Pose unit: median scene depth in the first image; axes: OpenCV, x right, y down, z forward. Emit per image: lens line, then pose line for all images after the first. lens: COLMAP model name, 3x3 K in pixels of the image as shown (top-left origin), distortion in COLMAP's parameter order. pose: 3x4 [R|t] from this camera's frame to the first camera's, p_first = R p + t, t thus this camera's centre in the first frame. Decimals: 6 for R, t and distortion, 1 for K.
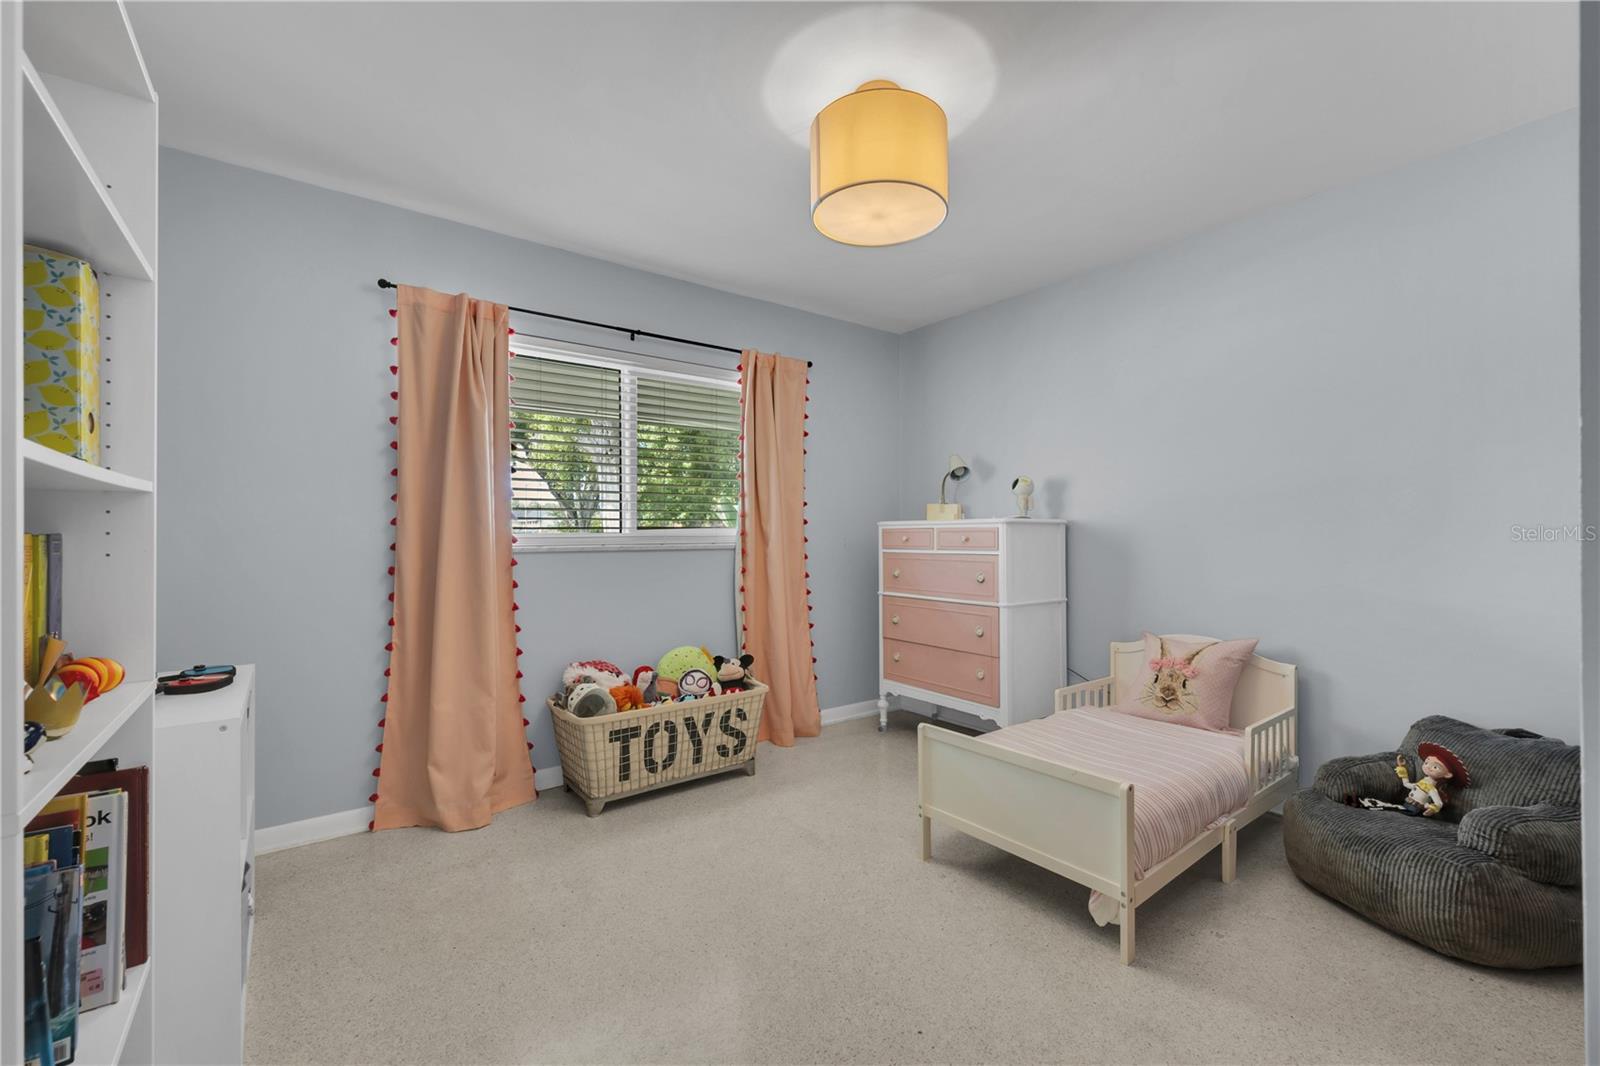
lens RADIAL K [[656.2, 0, 804.7], [0, 656.2, 530.6], [0, 0, 1]] dist [0.001917, 0.000314]
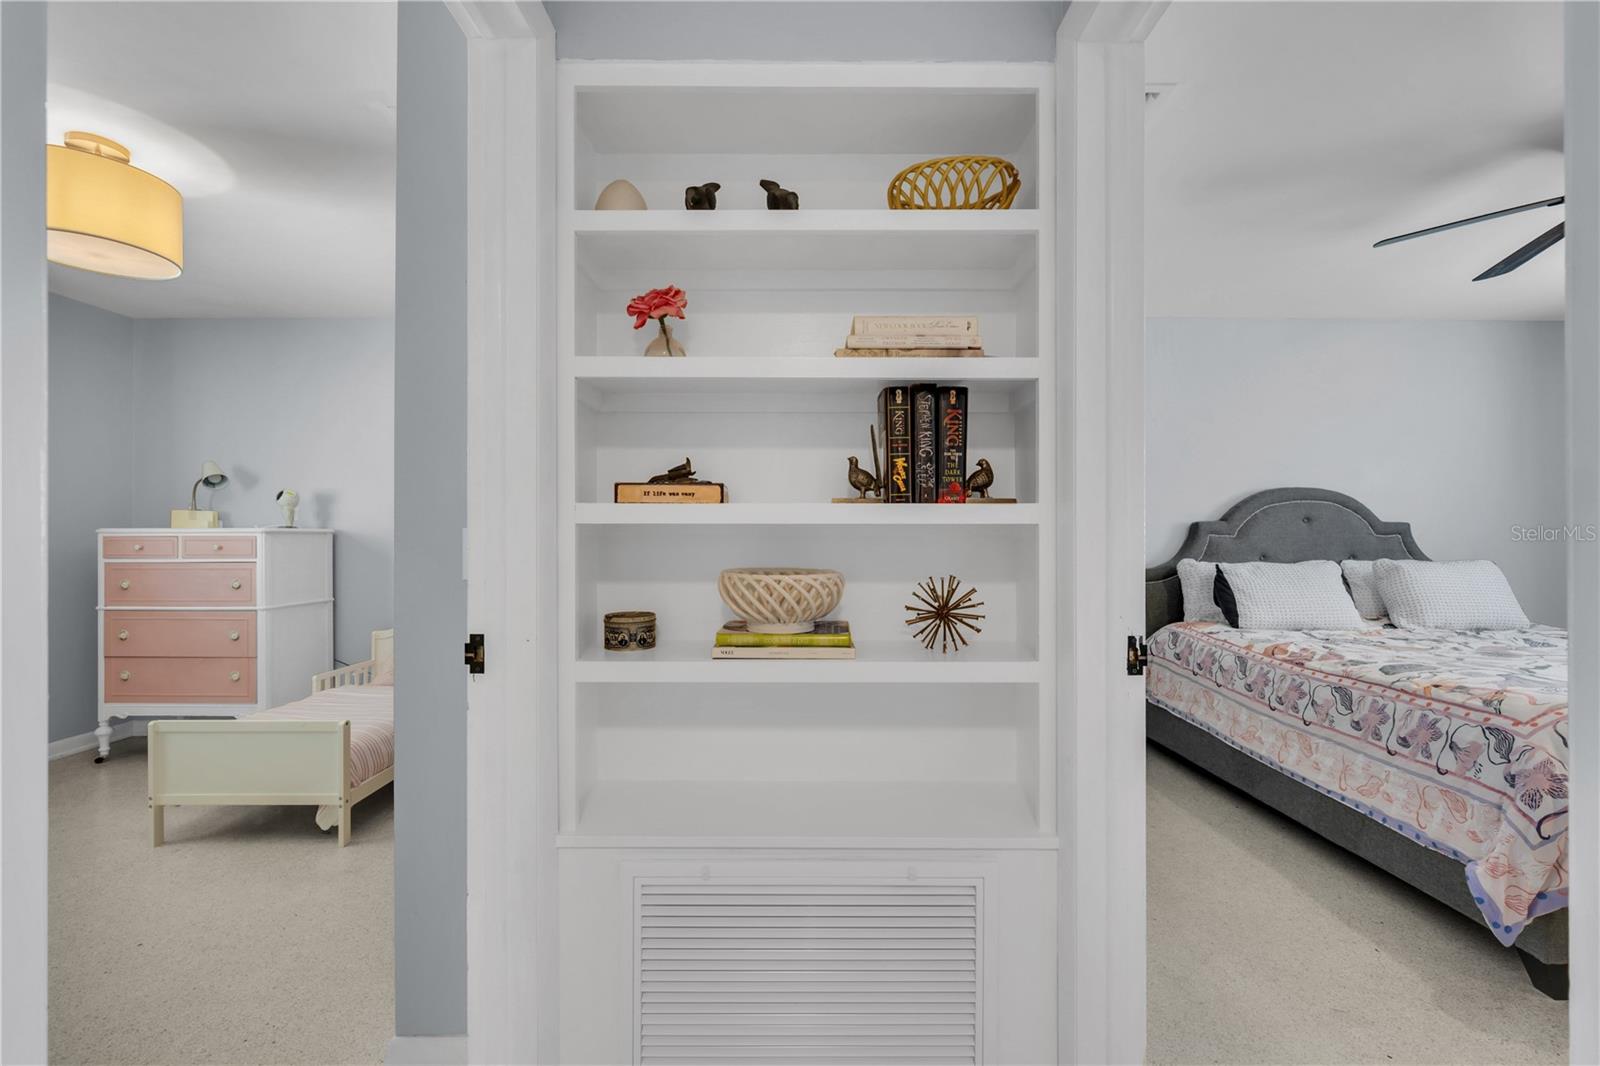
lens RADIAL K [[676.7, 0, 800.0], [0, 676.7, 533.0], [0, 0, 1]] dist [-0.002559, 0.000792]
pose [[0.610162, 0.004073, 0.792266, -0.037941], [-0.005752, 0.999983, -0.000711, -0.014397], [-0.792256, -0.004123, 0.610175, -0.367809]]
